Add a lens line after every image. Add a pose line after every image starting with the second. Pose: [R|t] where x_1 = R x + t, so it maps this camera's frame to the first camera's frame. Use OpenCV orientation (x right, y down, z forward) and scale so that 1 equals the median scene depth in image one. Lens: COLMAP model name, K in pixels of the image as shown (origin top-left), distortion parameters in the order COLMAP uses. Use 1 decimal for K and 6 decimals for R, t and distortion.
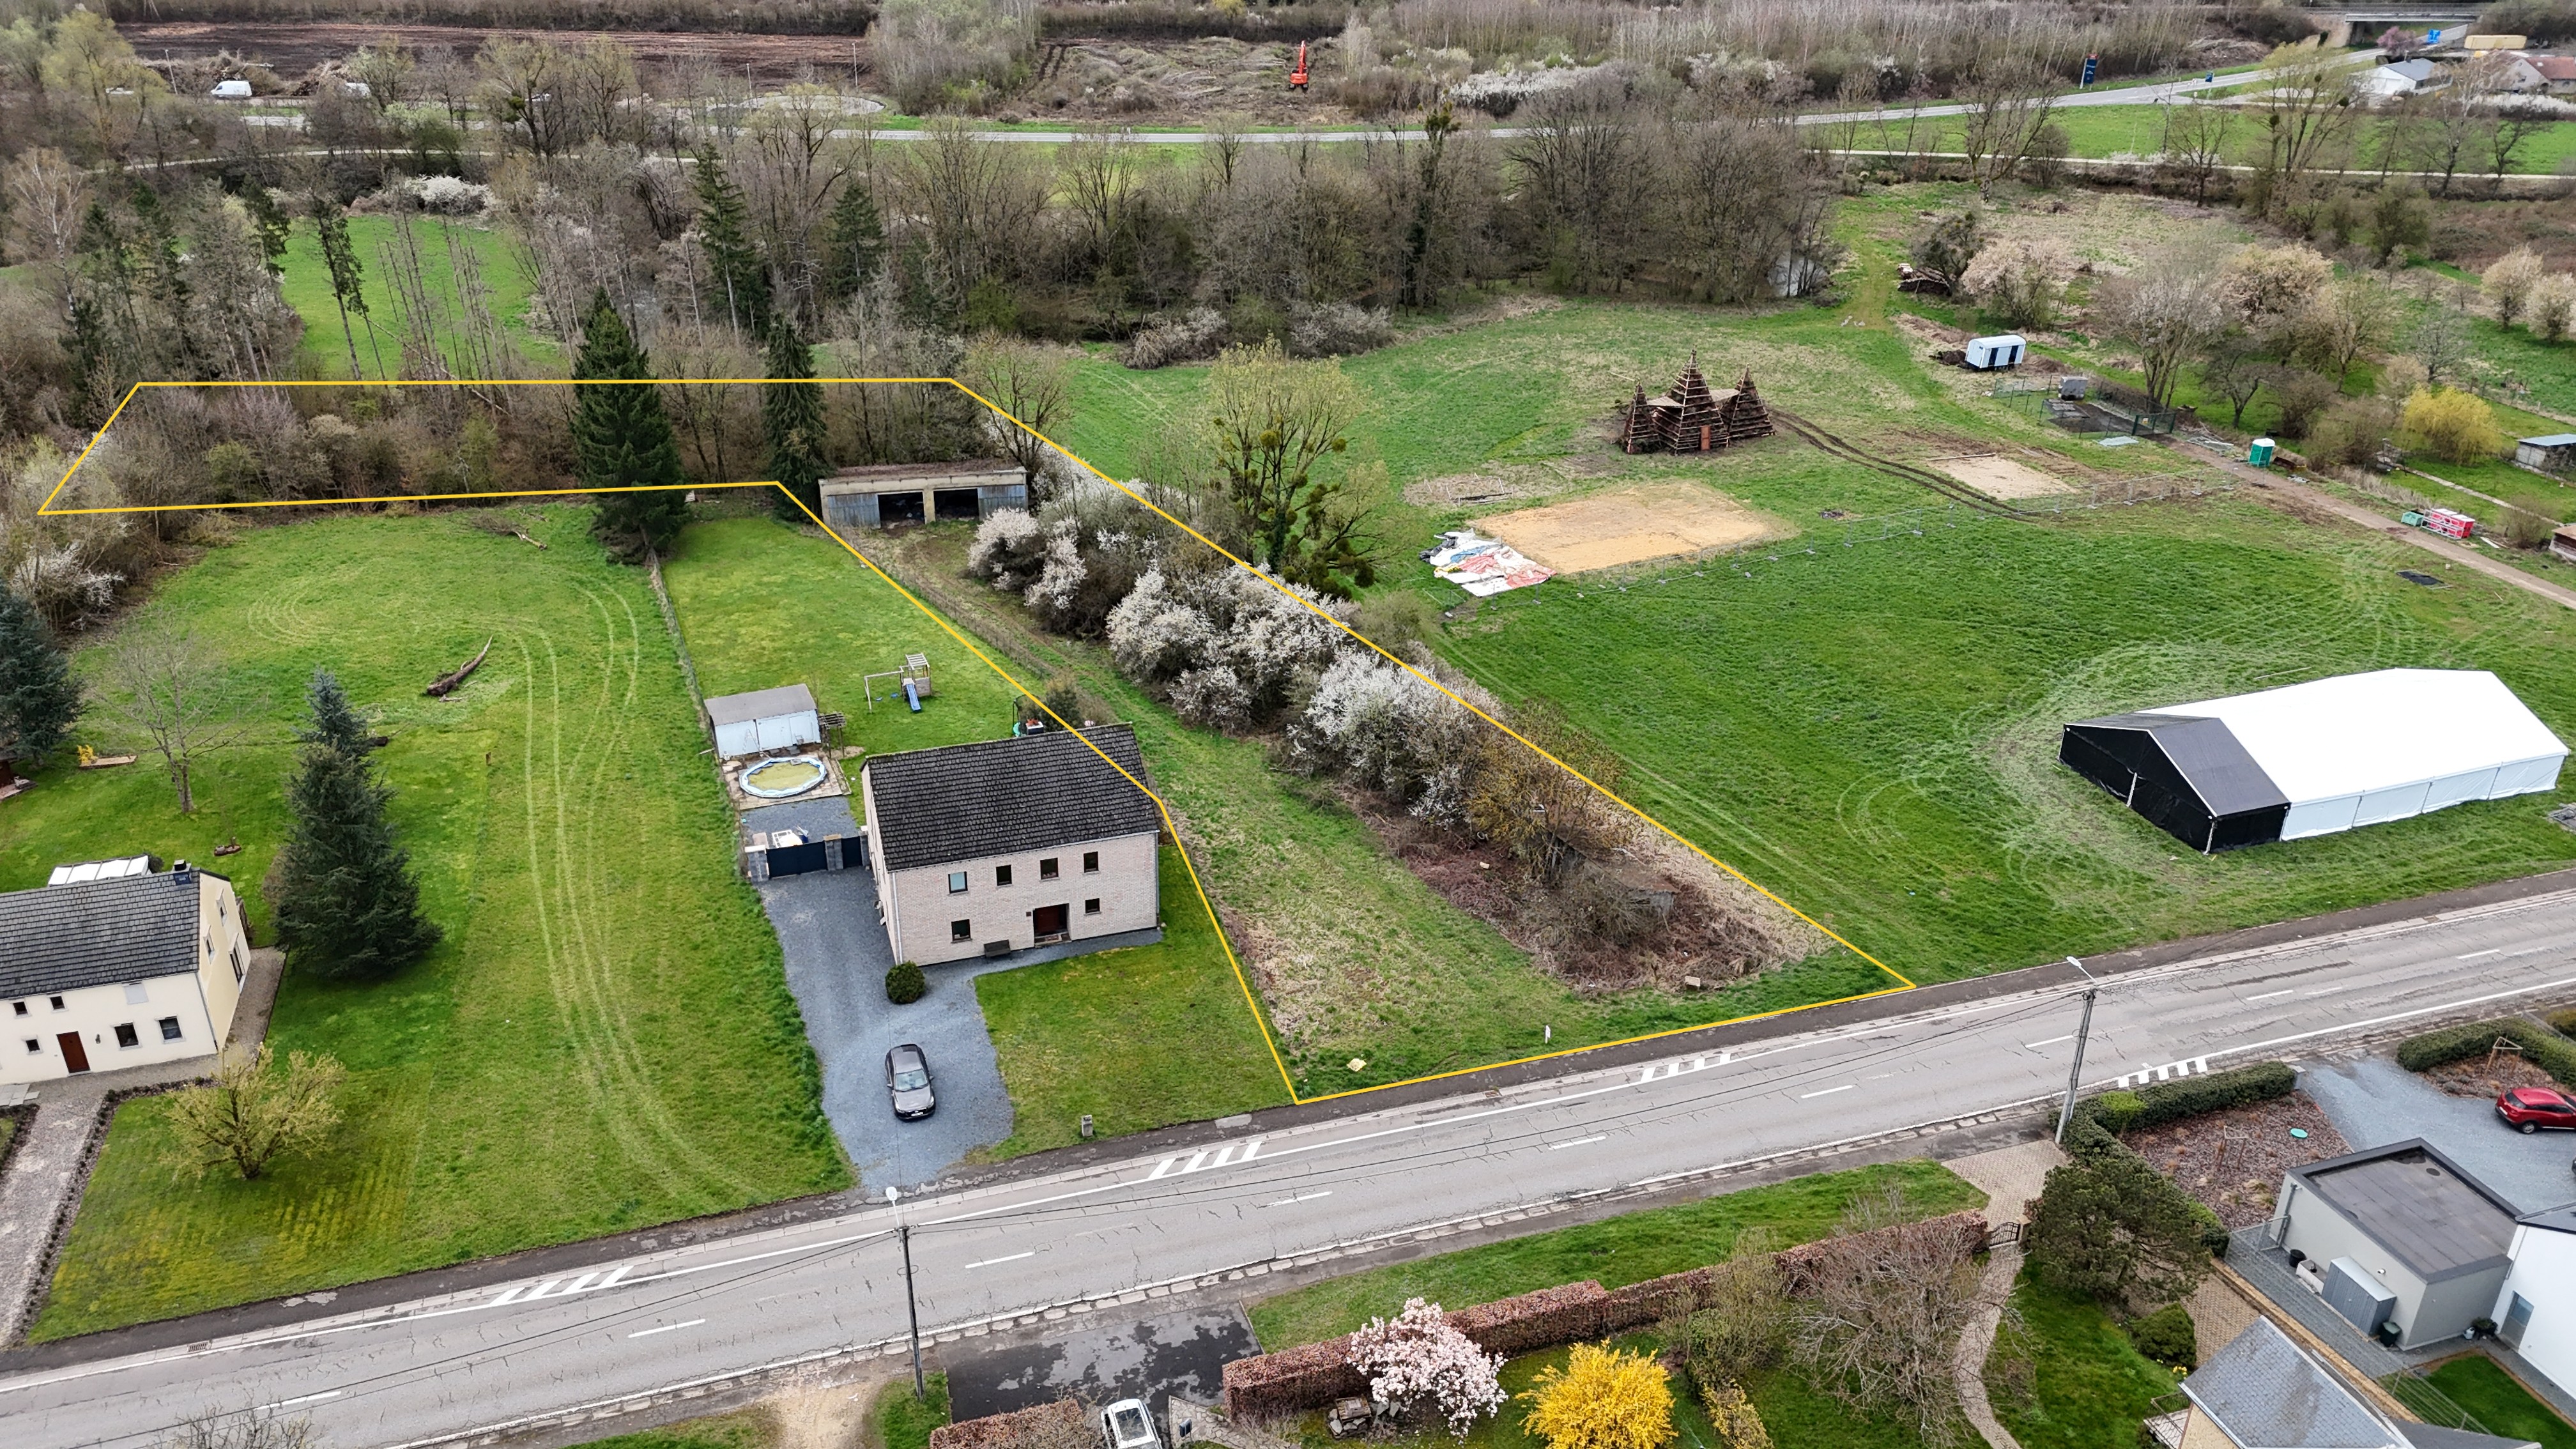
lens RADIAL K [[1886.6, 0, 1281.7], [0, 1886.6, 735.7], [0, 0, 1]] dist [0.089383, -0.090862]
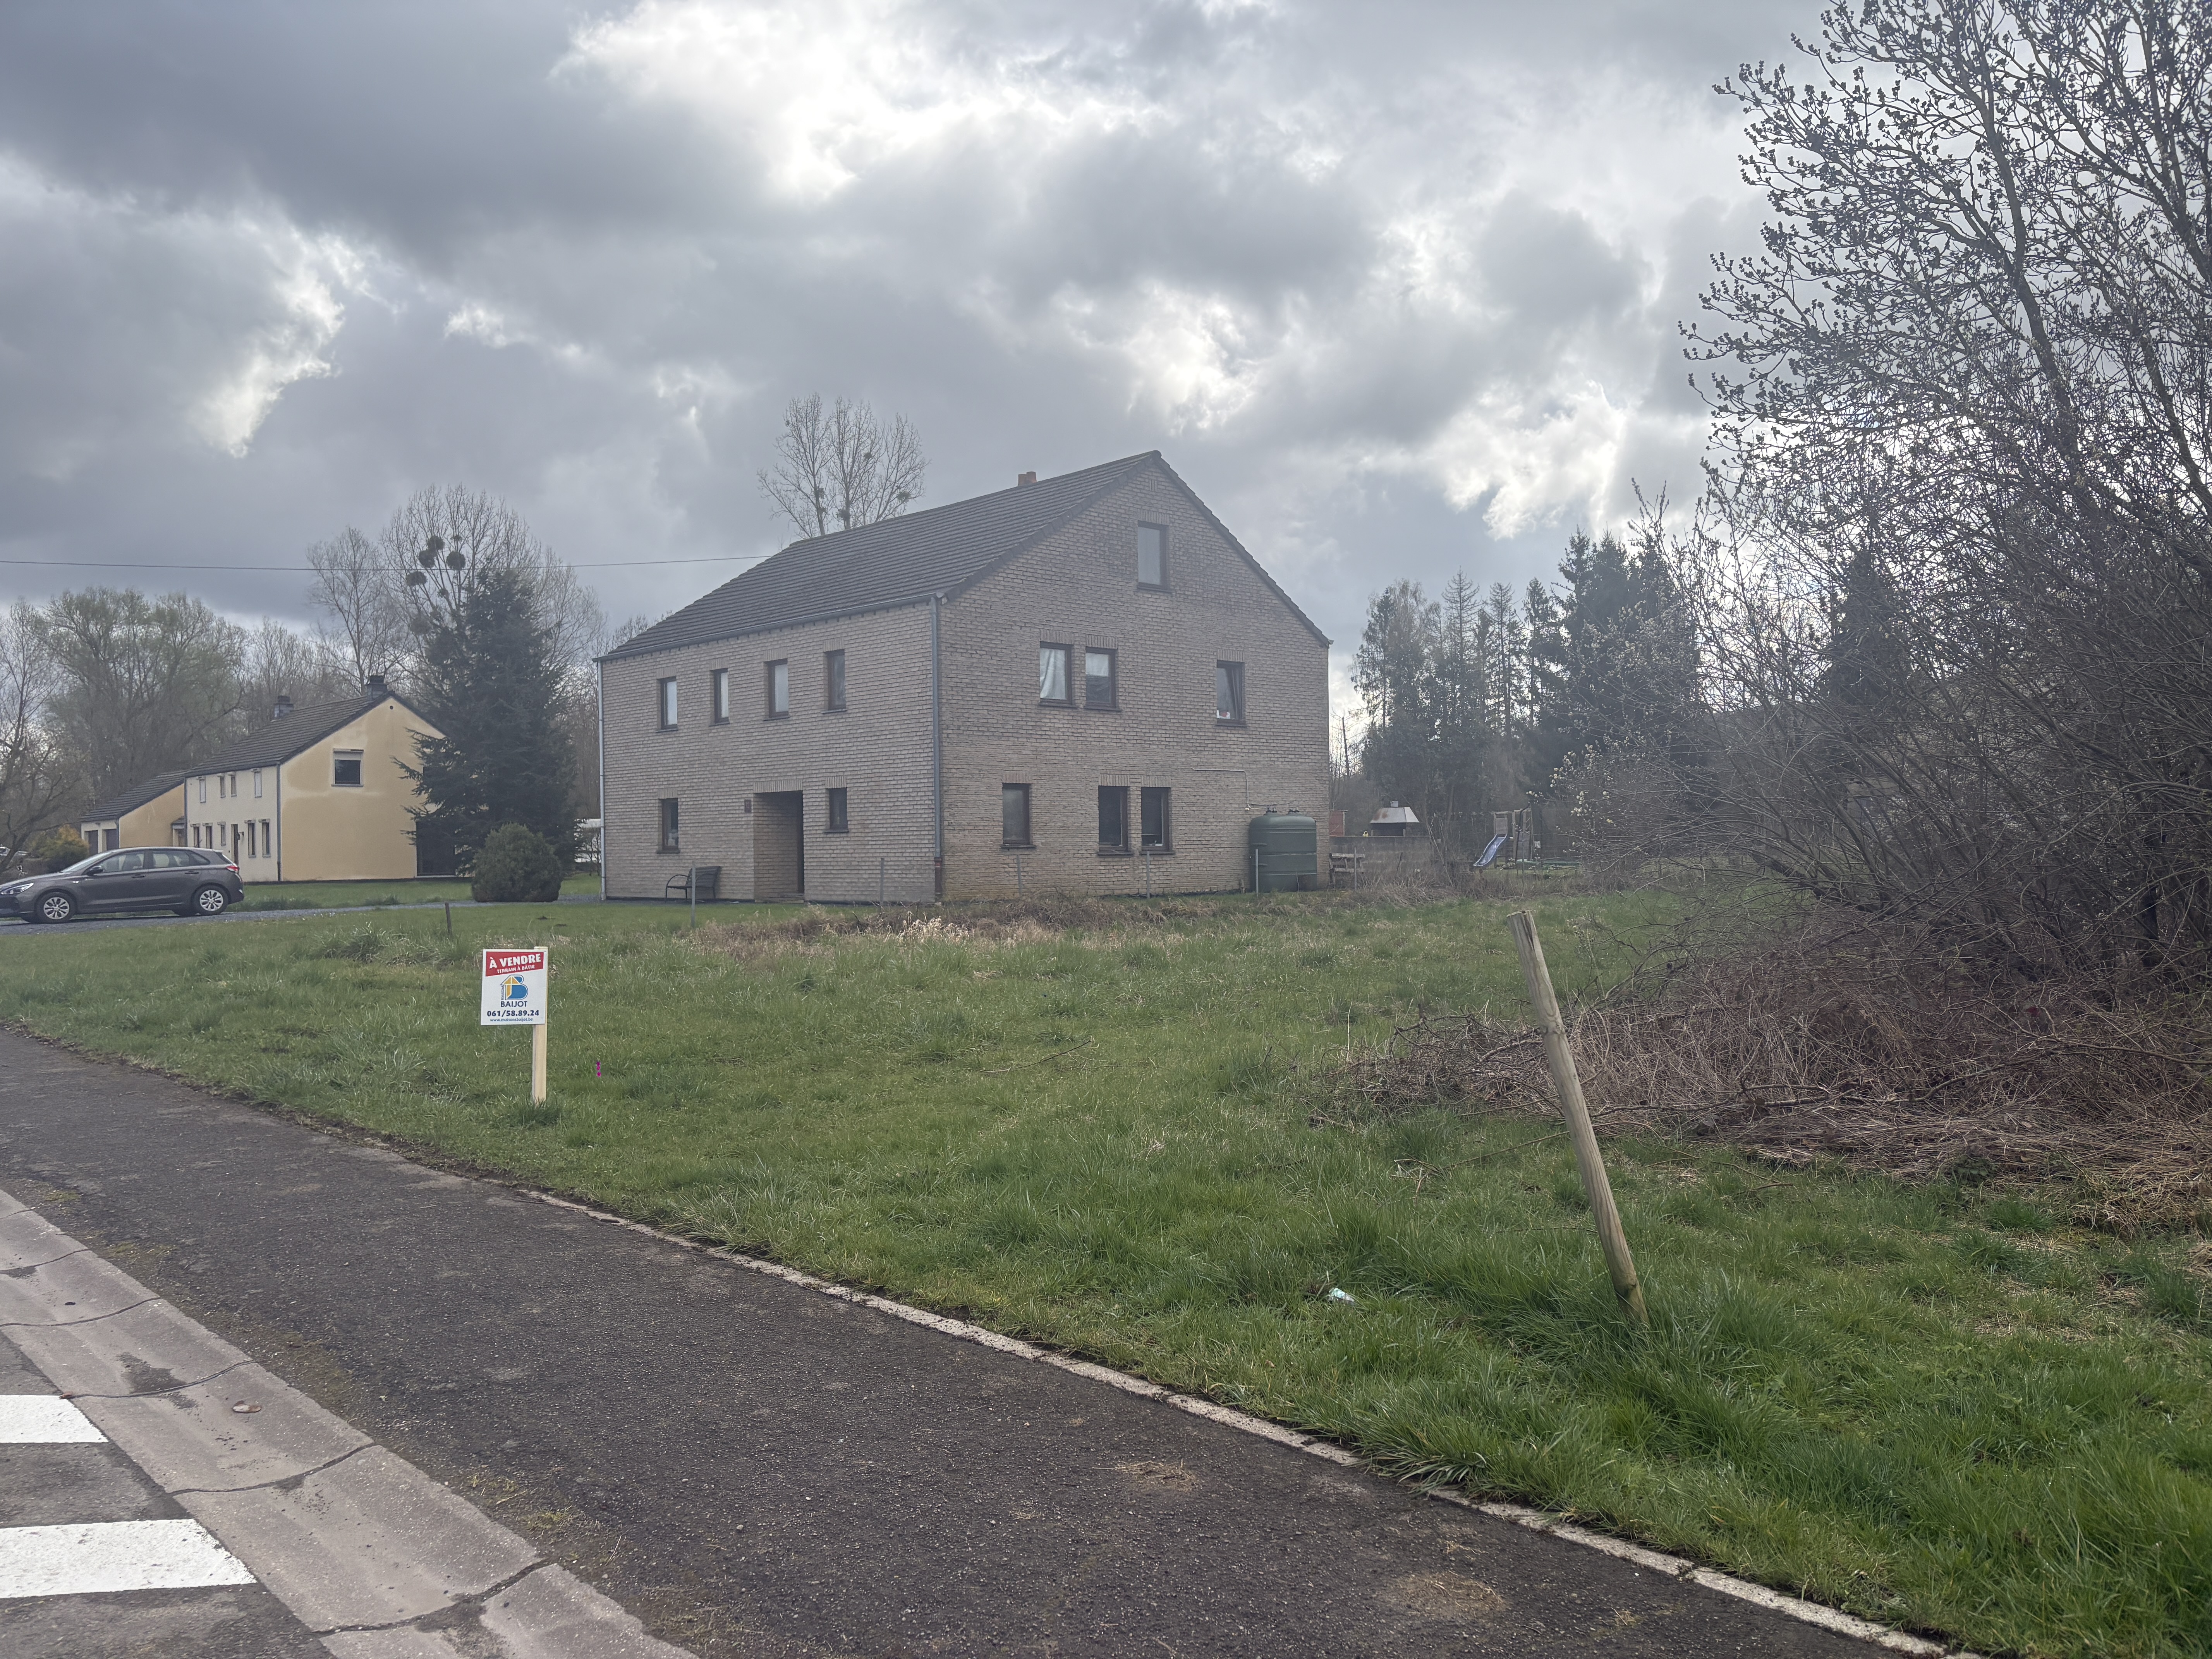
lens RADIAL K [[1686.9, 0, 1133.3], [0, 1686.9, 866.6], [0, 0, 1]] dist [0.103289, -0.116722]
pose [[0.435492, -0.016375, -0.900044, 0.245827], [-0.389507, 0.897965, -0.204803, 0.150668], [0.811561, 0.439763, 0.384678, 0.928694]]
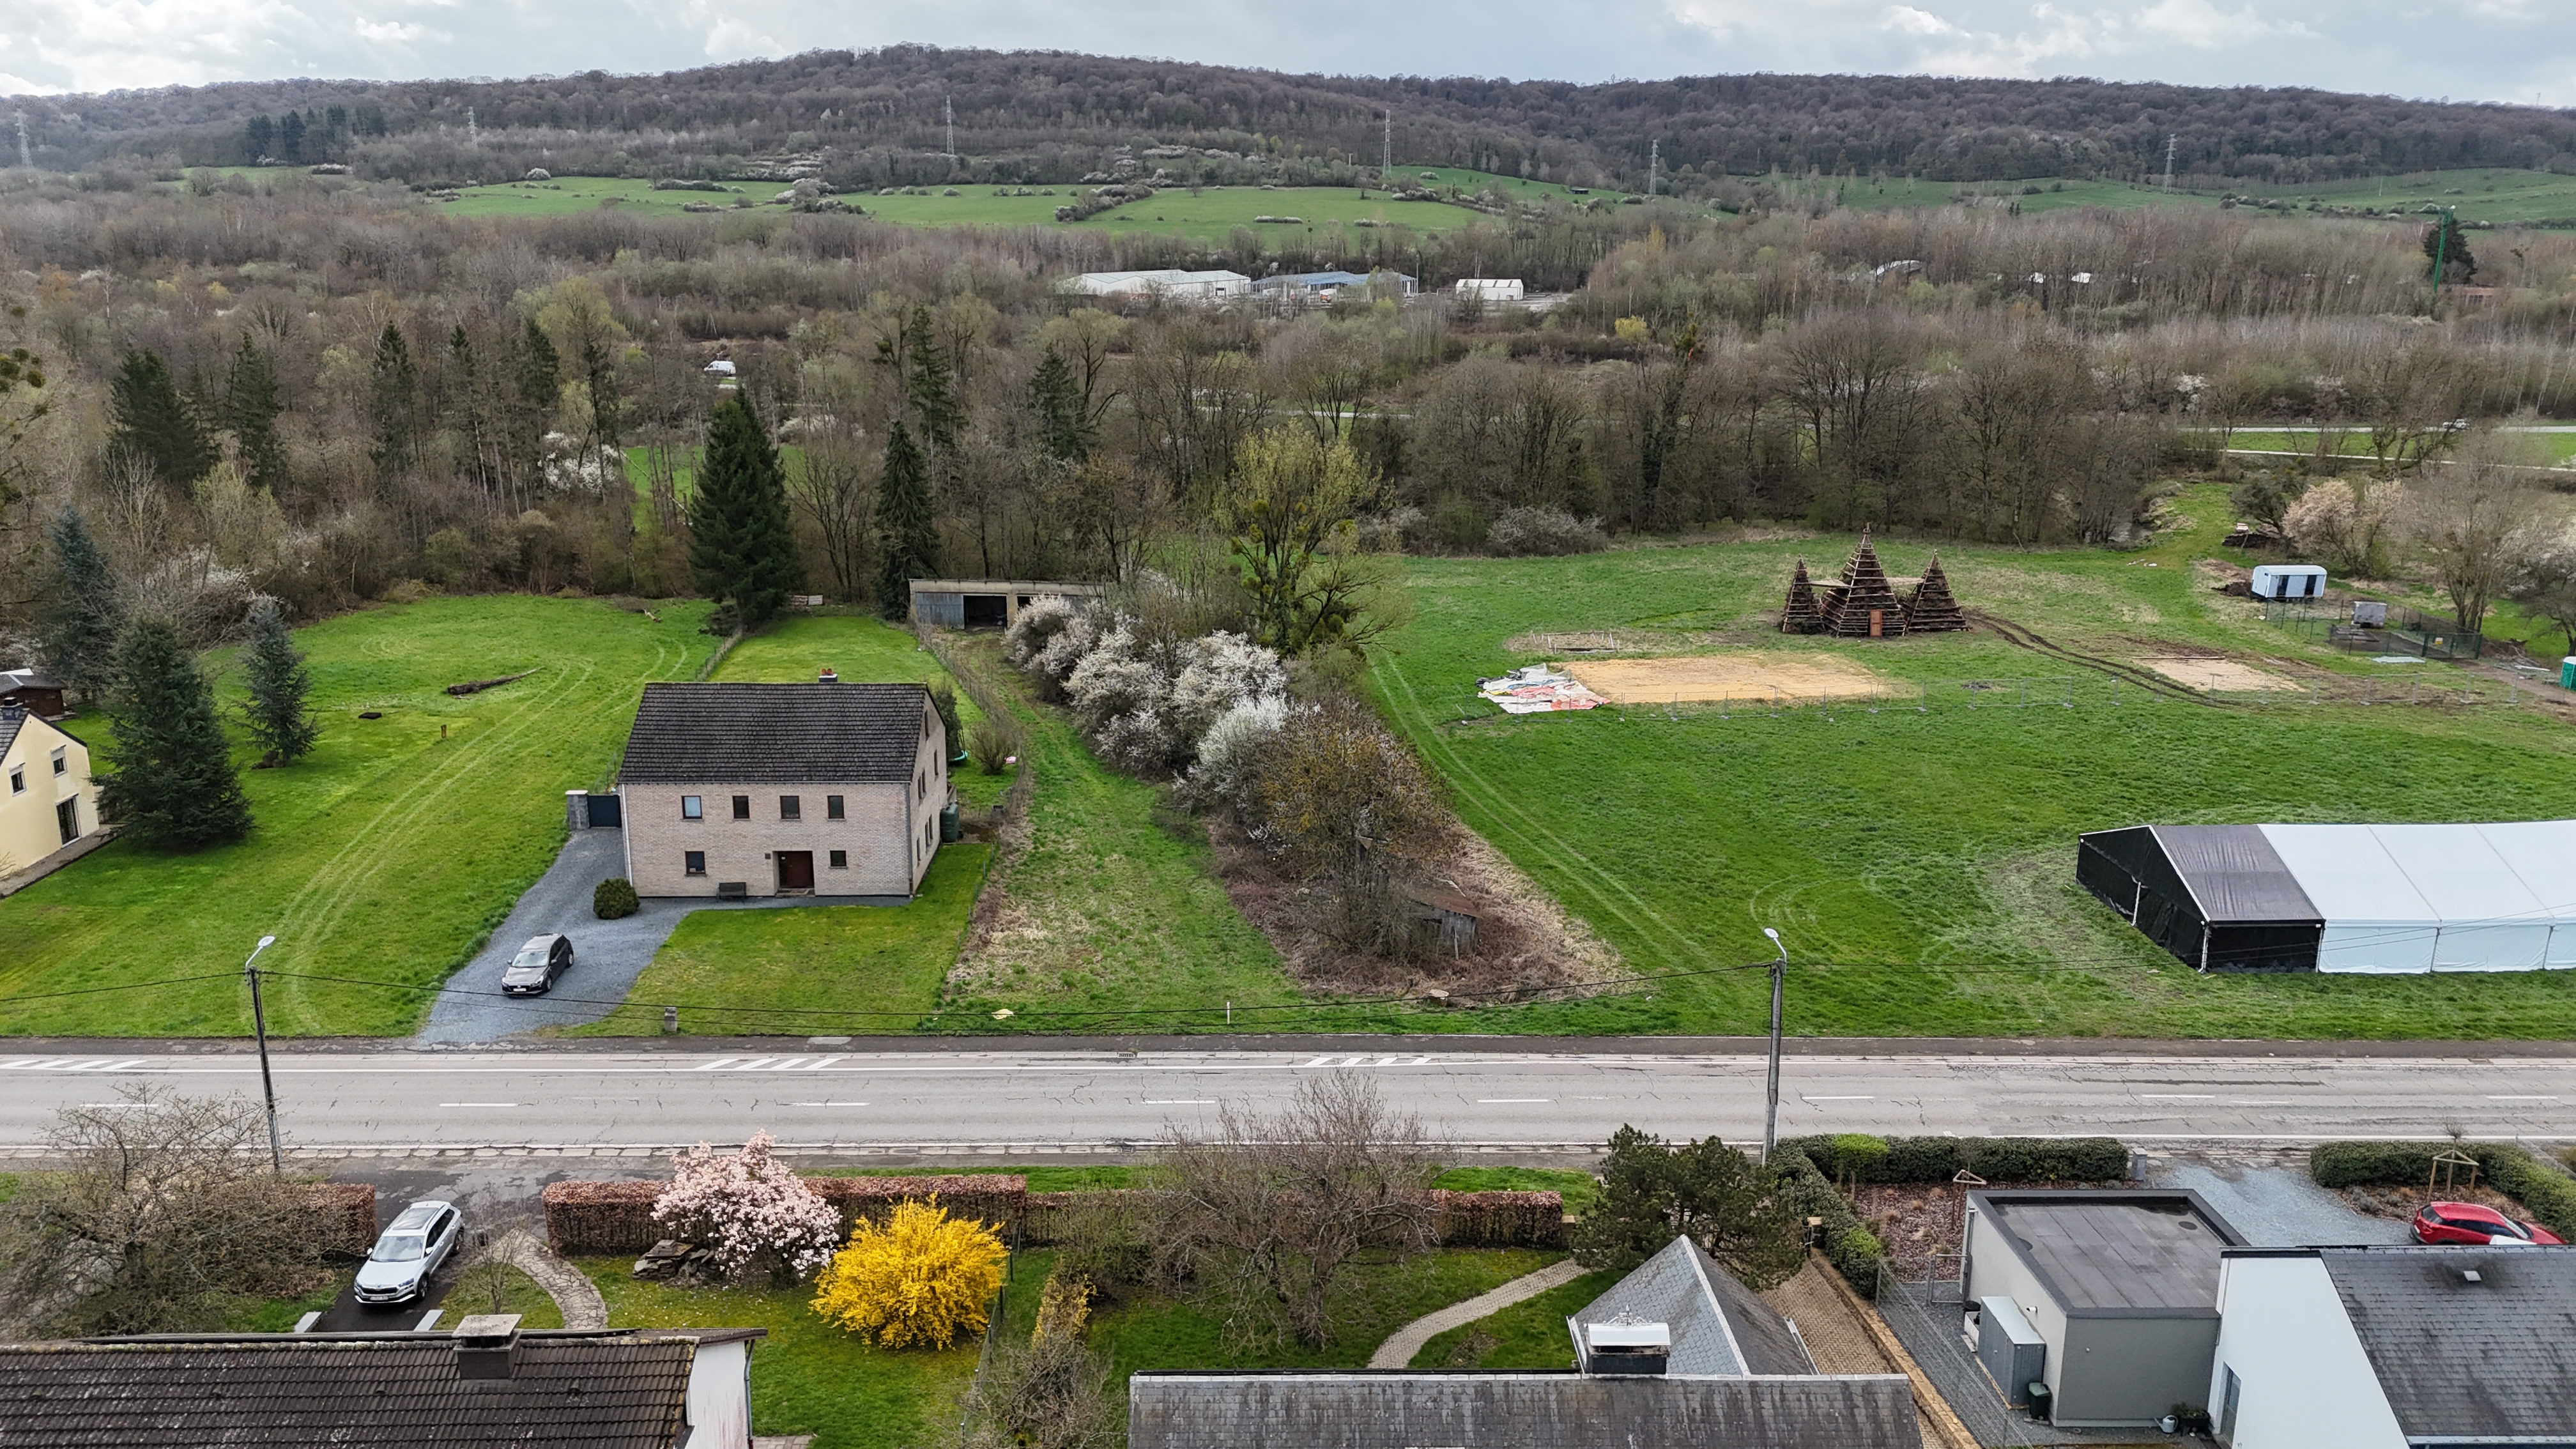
lens RADIAL K [[1886.6, 0, 1281.7], [0, 1886.6, 735.7], [0, 0, 1]] dist [0.089383, -0.090862]
pose [[0.959463, 0.069152, -0.273221, 0.368409], [-0.123526, 0.974537, -0.187131, 0.181510], [0.253323, 0.213295, 0.943574, 0.154235]]
